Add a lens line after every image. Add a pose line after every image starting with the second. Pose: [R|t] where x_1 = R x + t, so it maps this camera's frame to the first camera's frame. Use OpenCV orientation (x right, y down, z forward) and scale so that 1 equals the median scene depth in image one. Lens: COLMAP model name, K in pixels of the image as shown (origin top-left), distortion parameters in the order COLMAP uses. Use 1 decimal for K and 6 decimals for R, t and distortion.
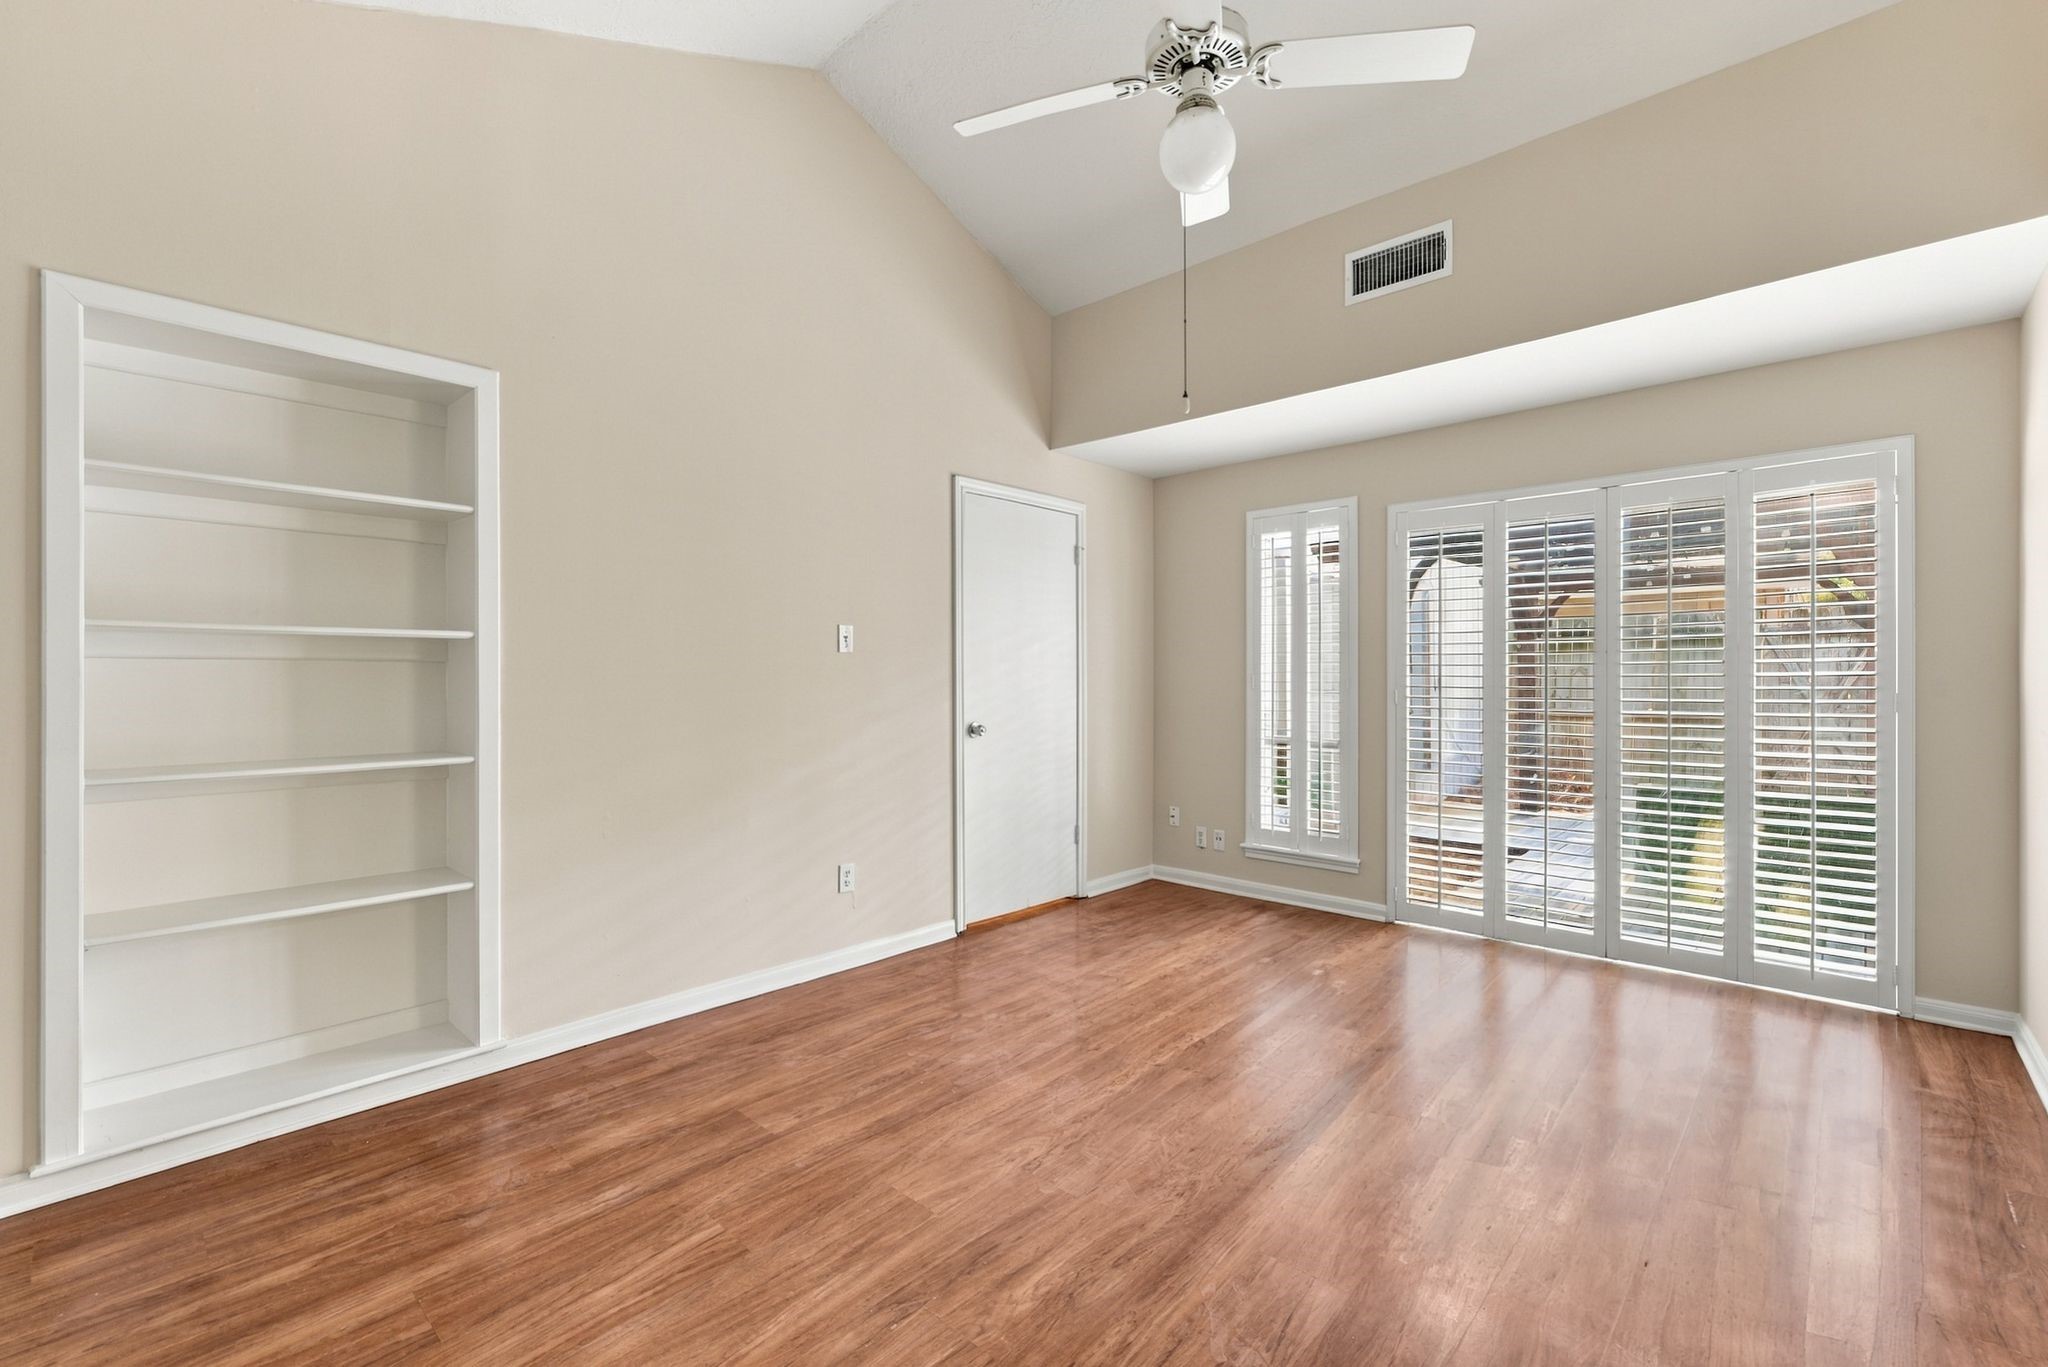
lens RADIAL K [[887.9, 0, 1033.6], [0, 887.9, 684.1], [0, 0, 1]] dist [0.000048, 0.000016]
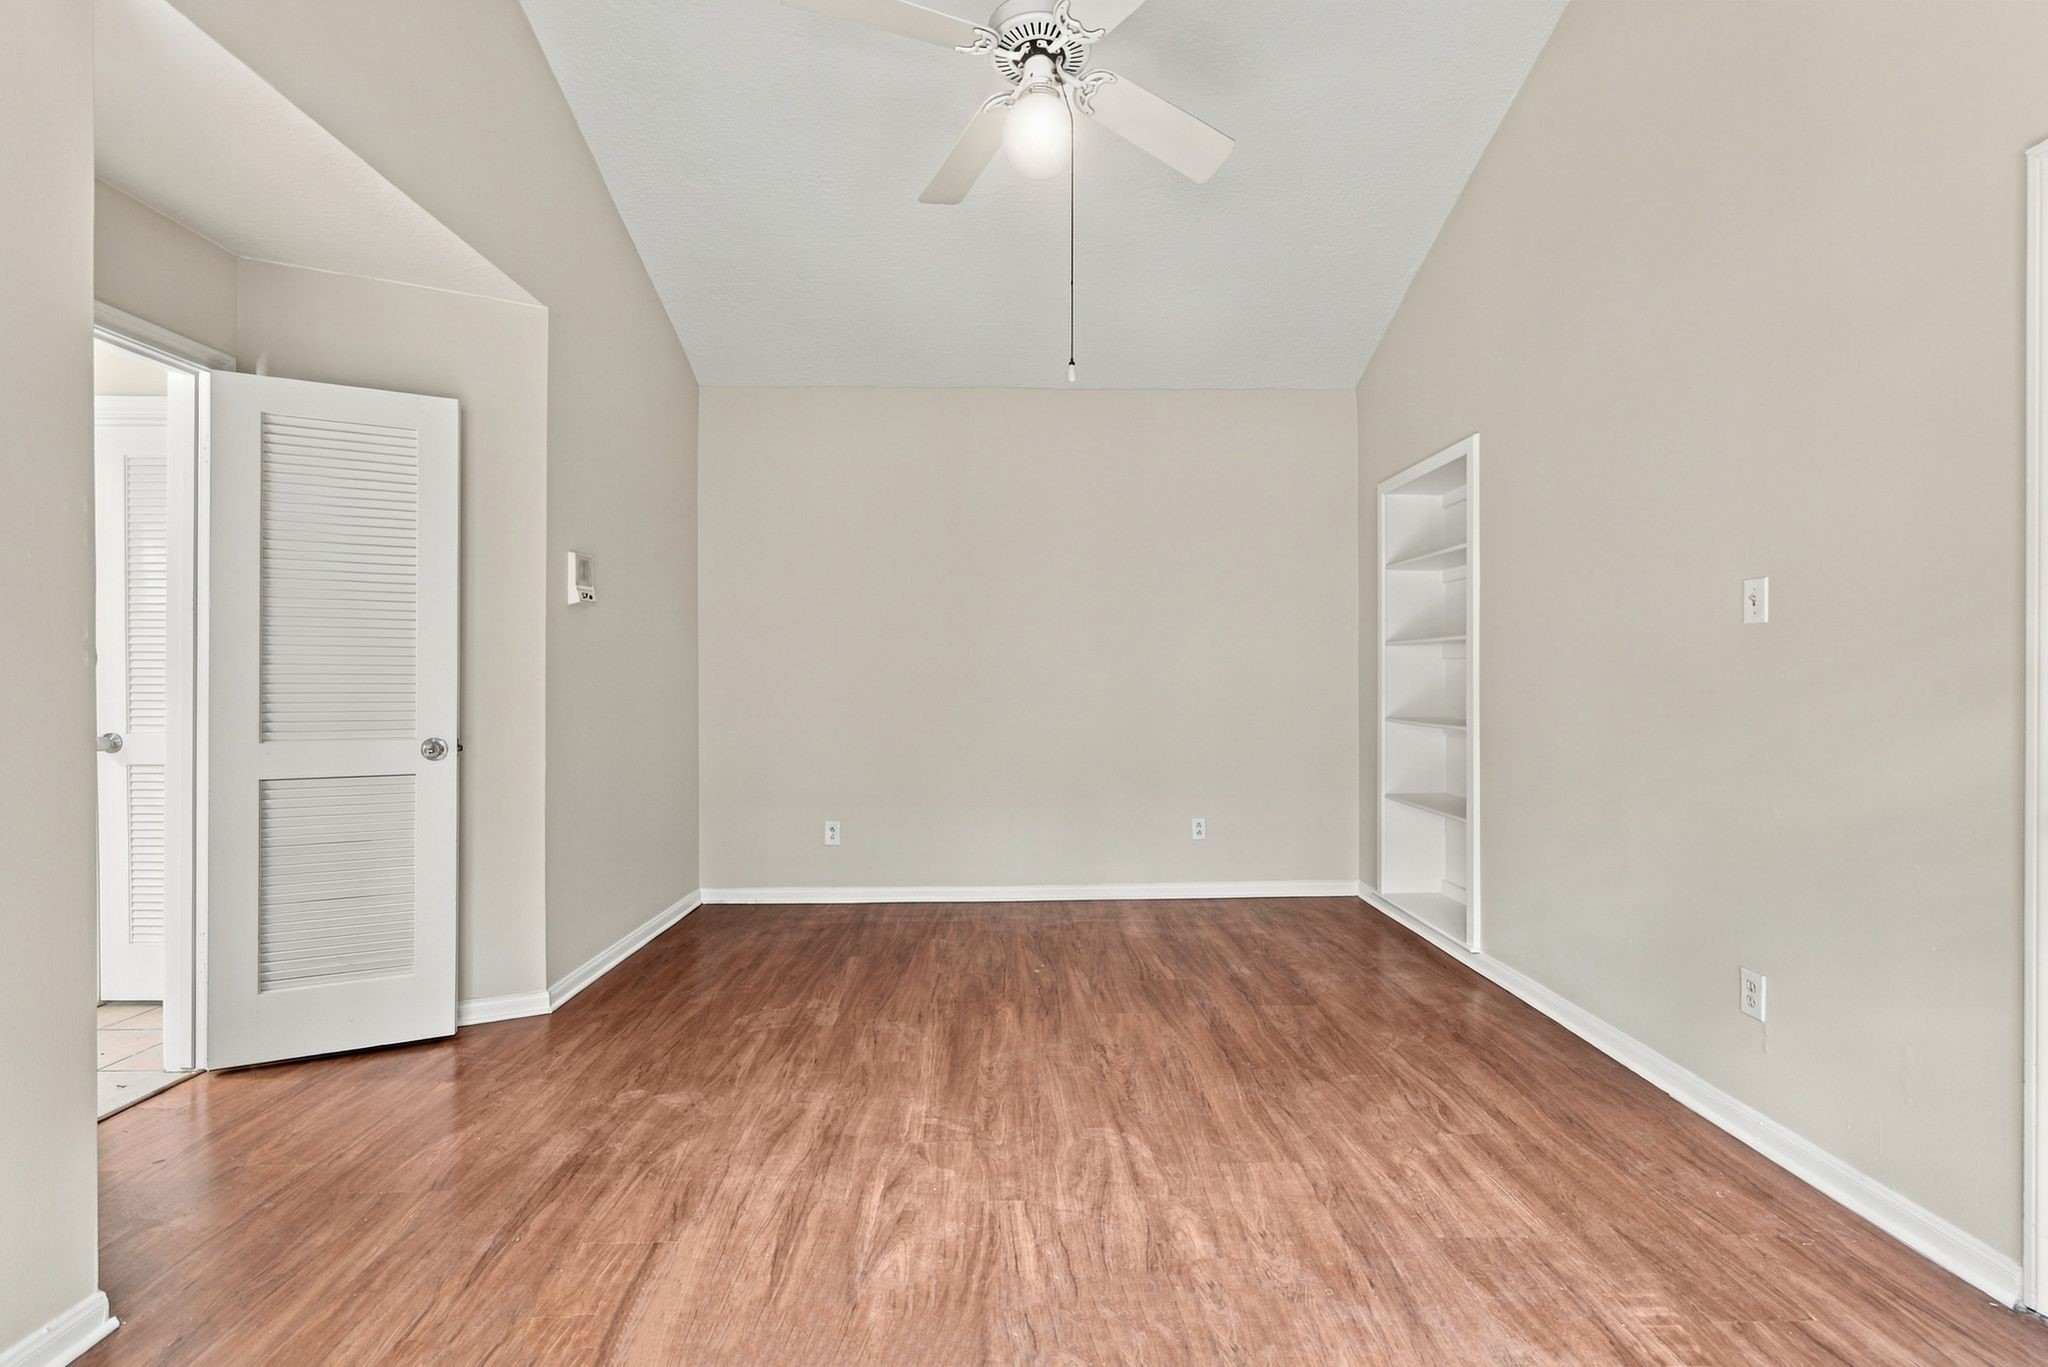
lens RADIAL K [[887.9, 0, 1030.8], [0, 887.9, 679.9], [0, 0, 1]] dist [0.000048, 0.000016]
pose [[-0.728045, 0.003220, -0.685522, 0.949901], [0.000905, 0.999993, 0.003735, 0.004478], [0.685529, 0.002099, -0.728042, 1.866293]]
